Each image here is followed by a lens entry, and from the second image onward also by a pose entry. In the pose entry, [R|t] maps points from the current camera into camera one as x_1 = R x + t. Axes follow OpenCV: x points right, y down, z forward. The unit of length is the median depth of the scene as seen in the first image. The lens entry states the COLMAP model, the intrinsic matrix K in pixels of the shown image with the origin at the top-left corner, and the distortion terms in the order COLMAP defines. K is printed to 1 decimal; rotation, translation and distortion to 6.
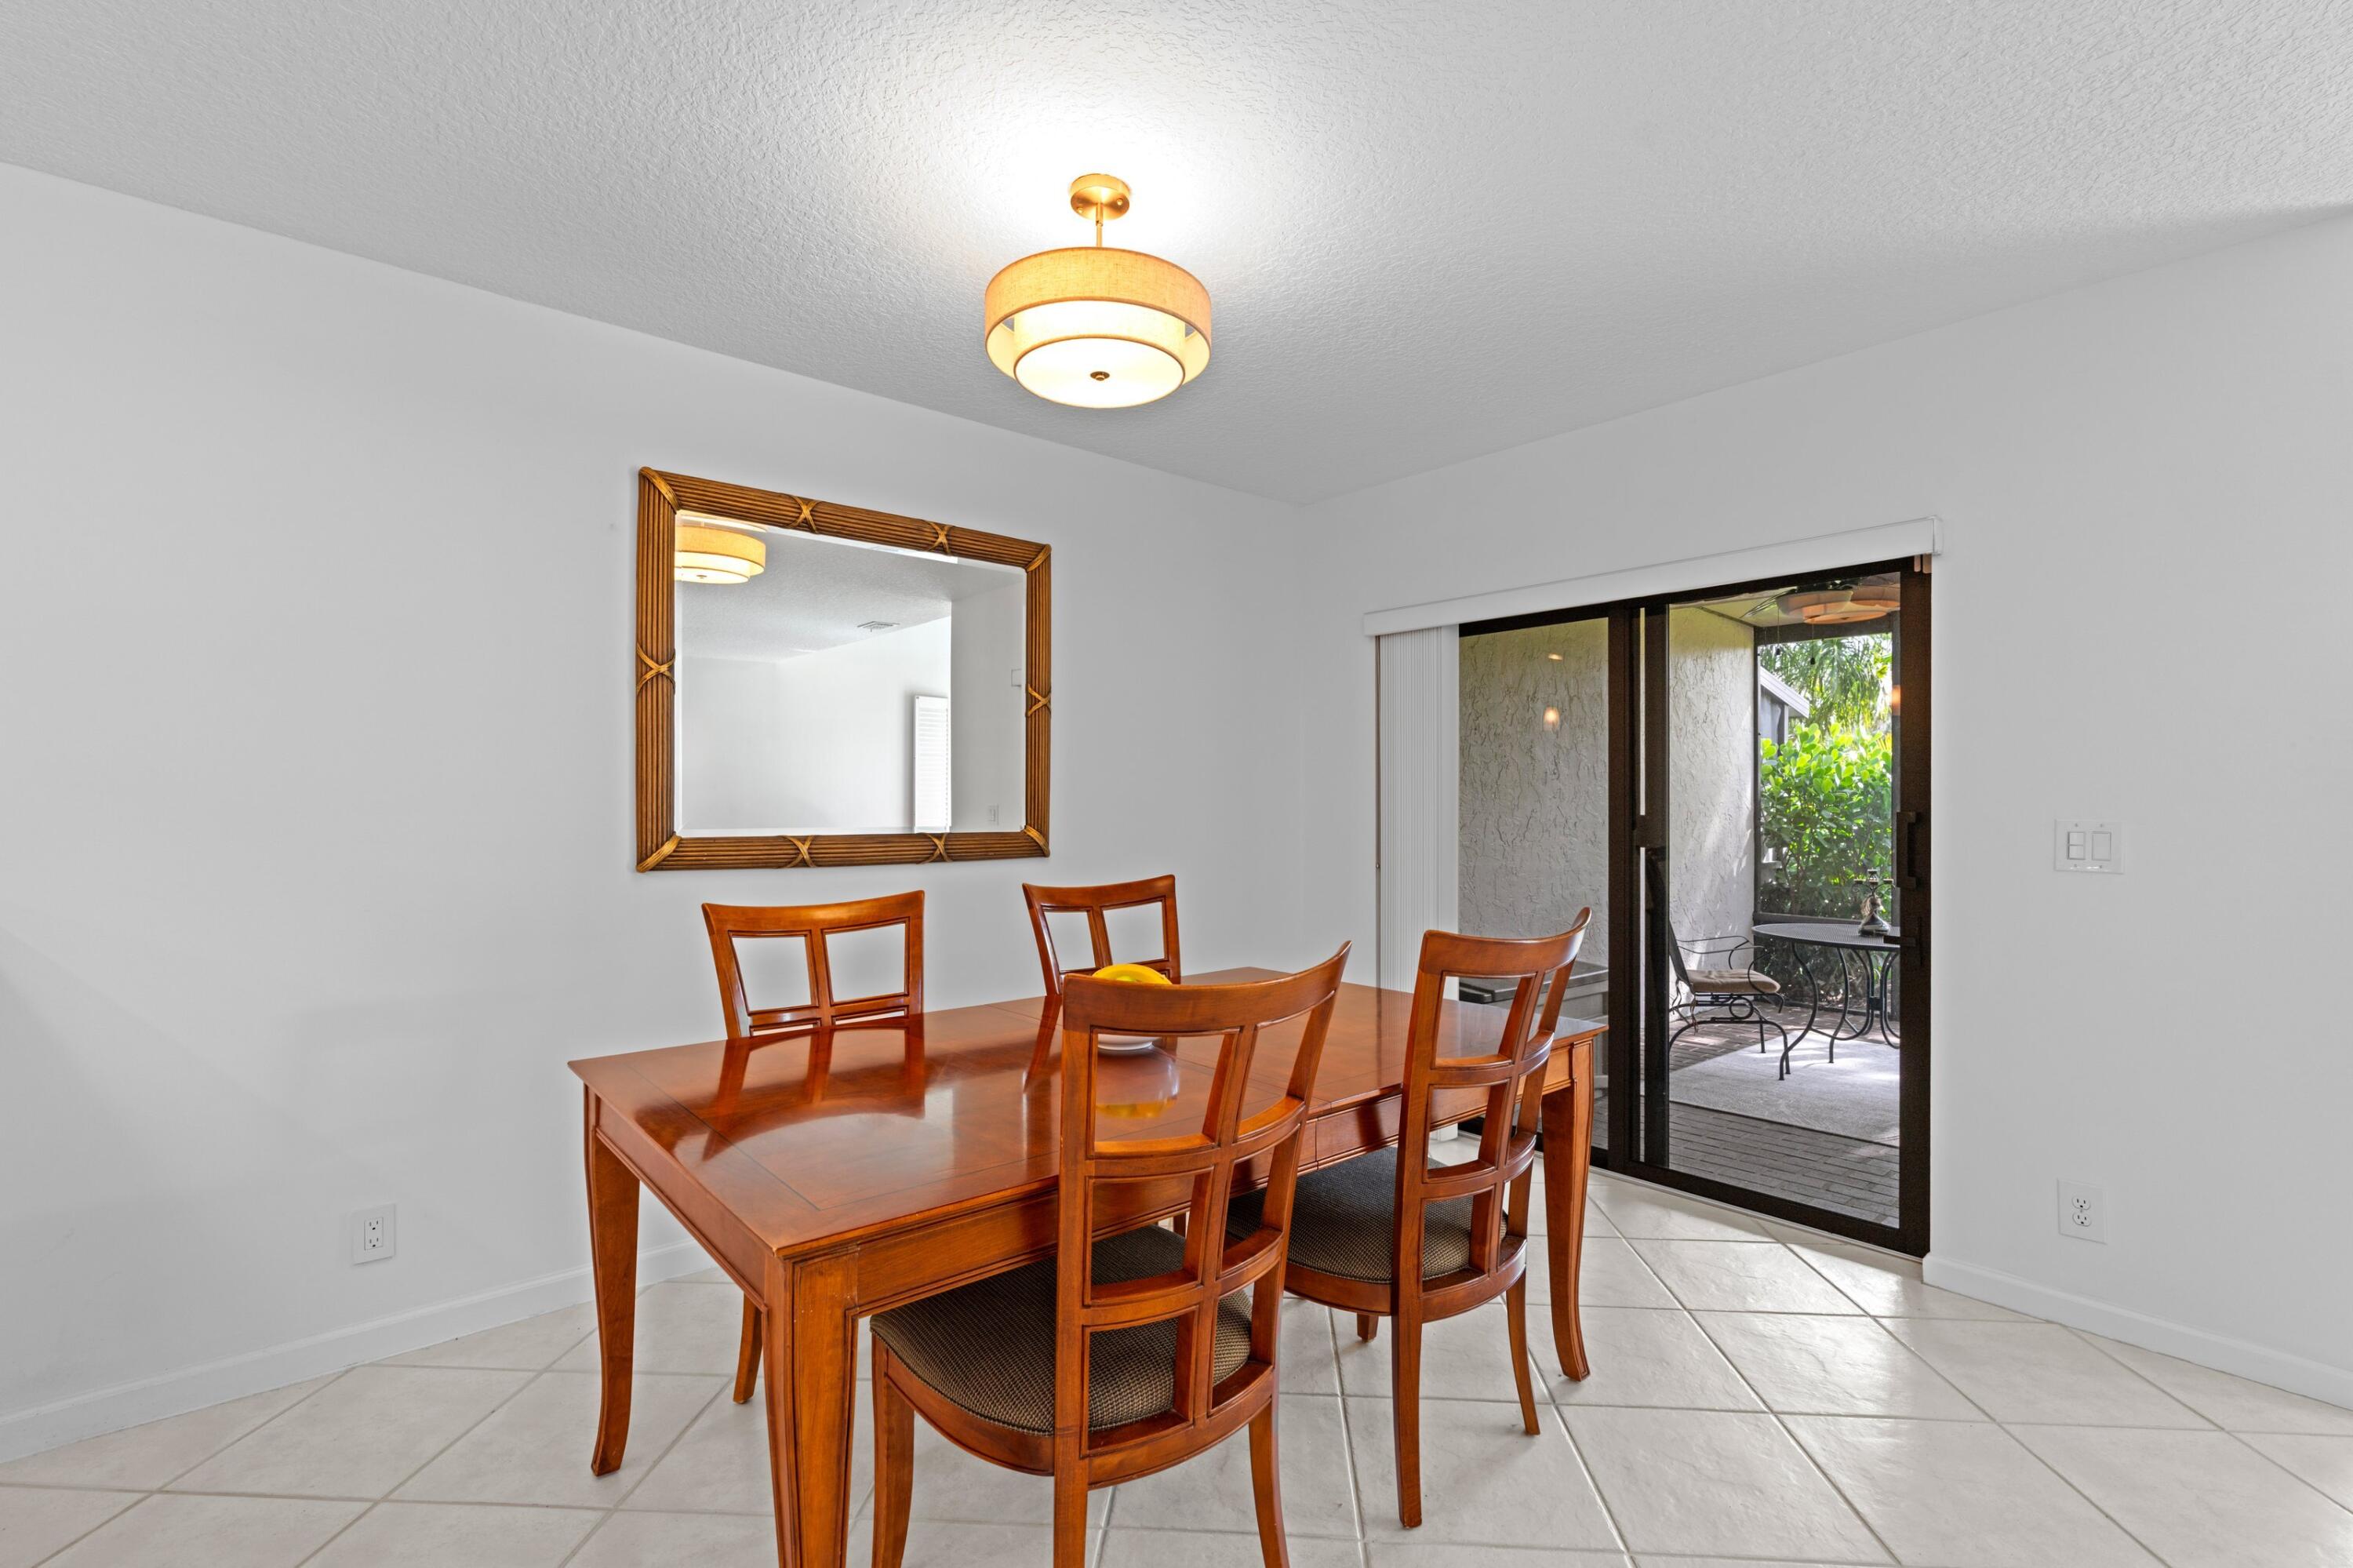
lens RADIAL K [[1069.0, 0, 1184.5], [0, 1069.0, 811.5], [0, 0, 1]] dist [-0.002916, 0.002834]
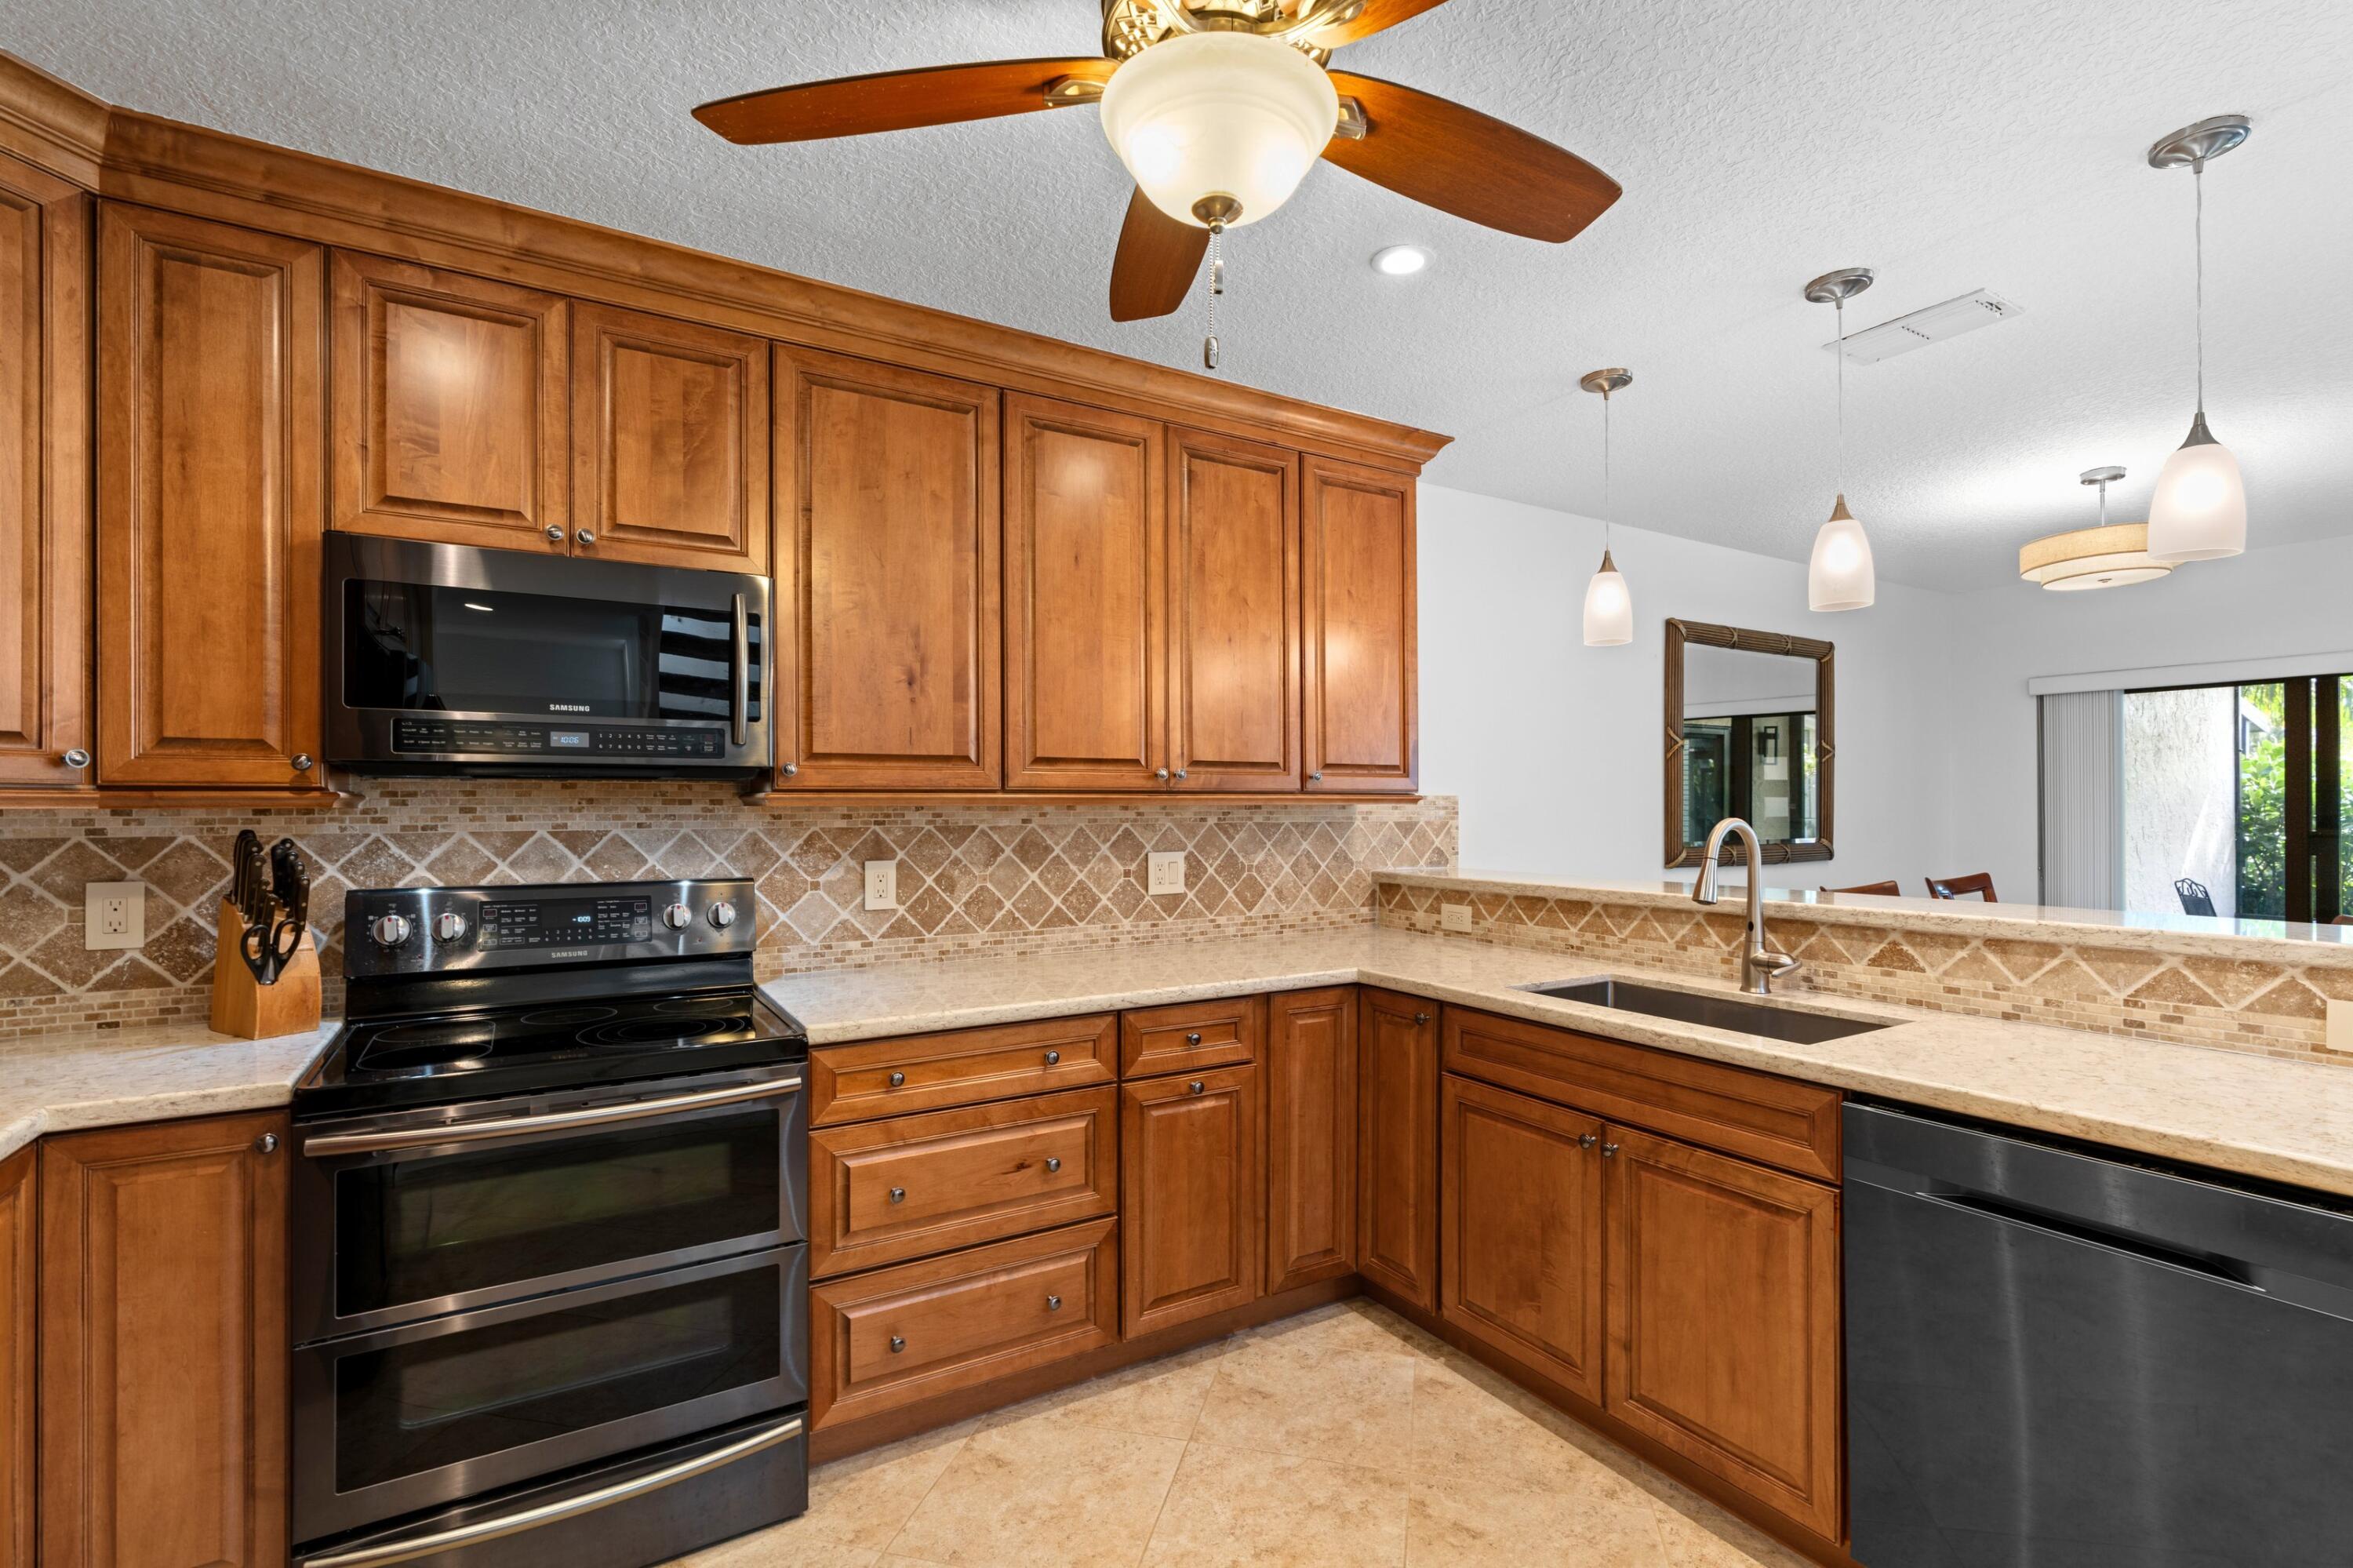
lens RADIAL K [[1069.0, 0, 1184.5], [0, 1069.0, 811.5], [0, 0, 1]] dist [-0.002916, 0.002834]
pose [[0.990039, -0.000534, -0.140791, -0.965326], [-0.000224, 0.999986, -0.005367, -0.018586], [0.140792, 0.005345, 0.990025, -0.670069]]
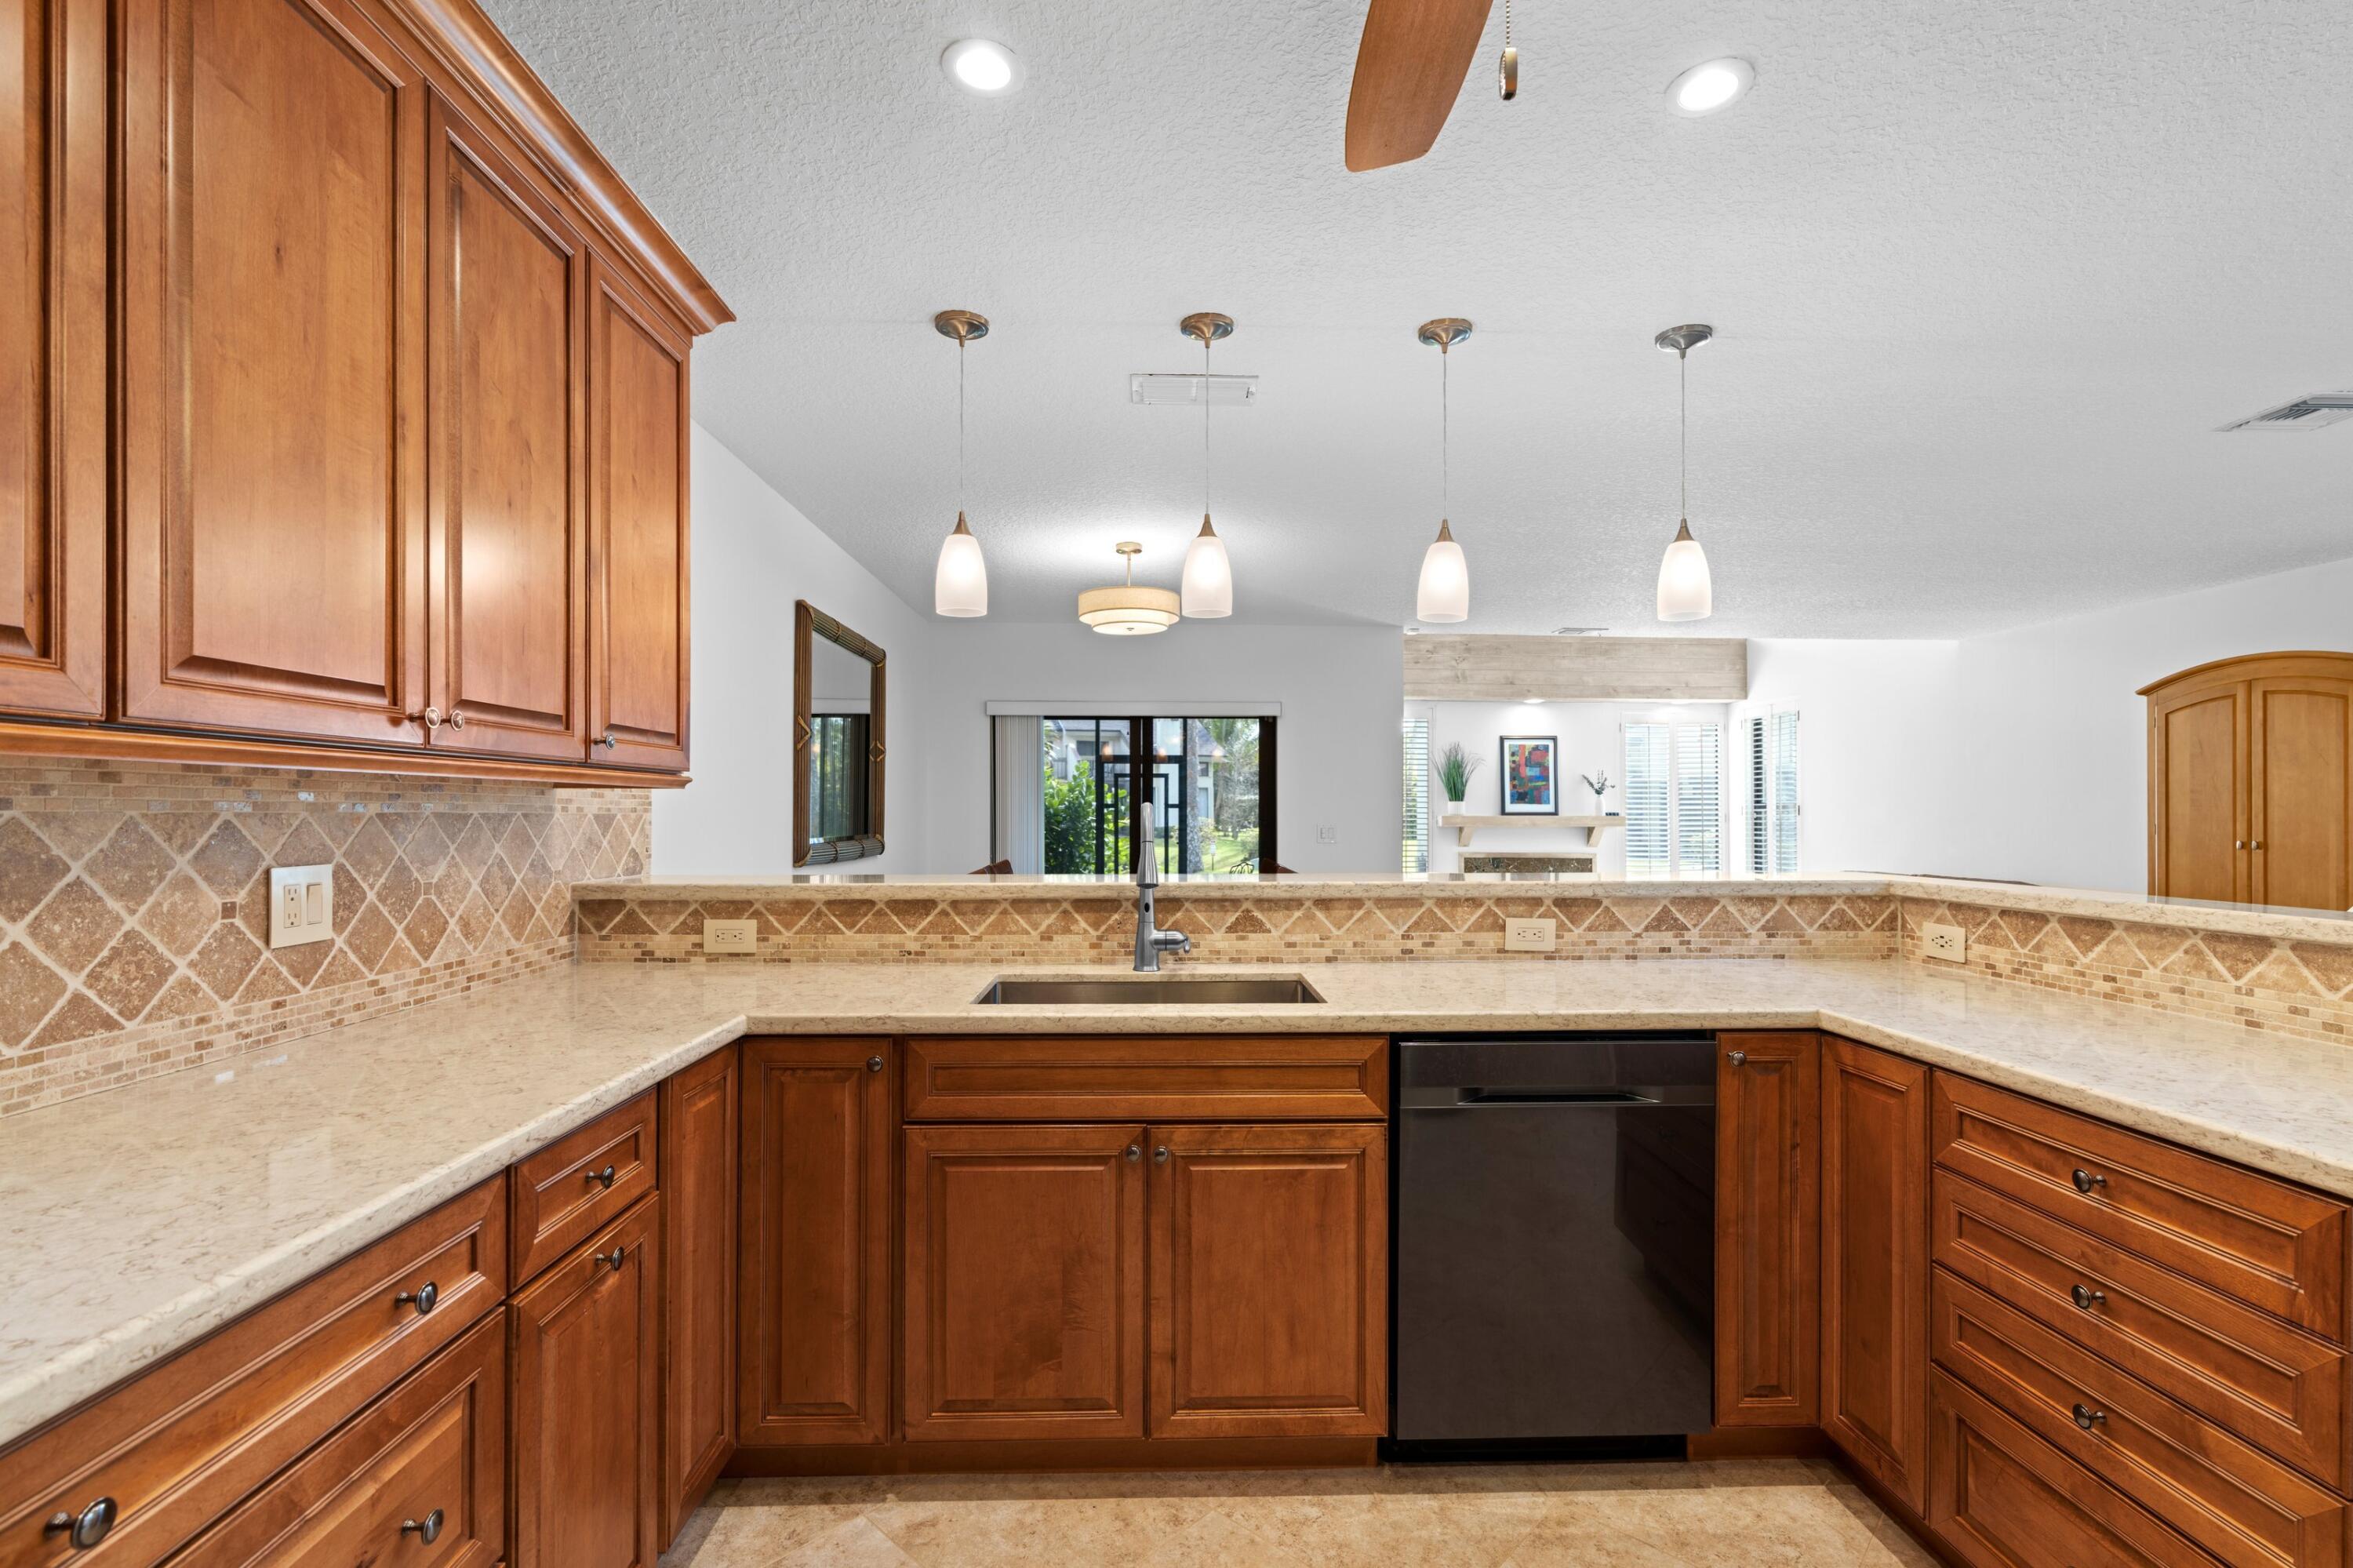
lens RADIAL K [[1061.5, 0, 1194.3], [0, 1061.5, 810.7], [0, 0, 1]] dist [-0.002185, 0.001028]
pose [[0.605020, 0.001929, 0.796208, -1.307373], [0.007809, 0.999935, -0.008356, -0.004606], [-0.796172, 0.011273, 0.604965, -0.334606]]
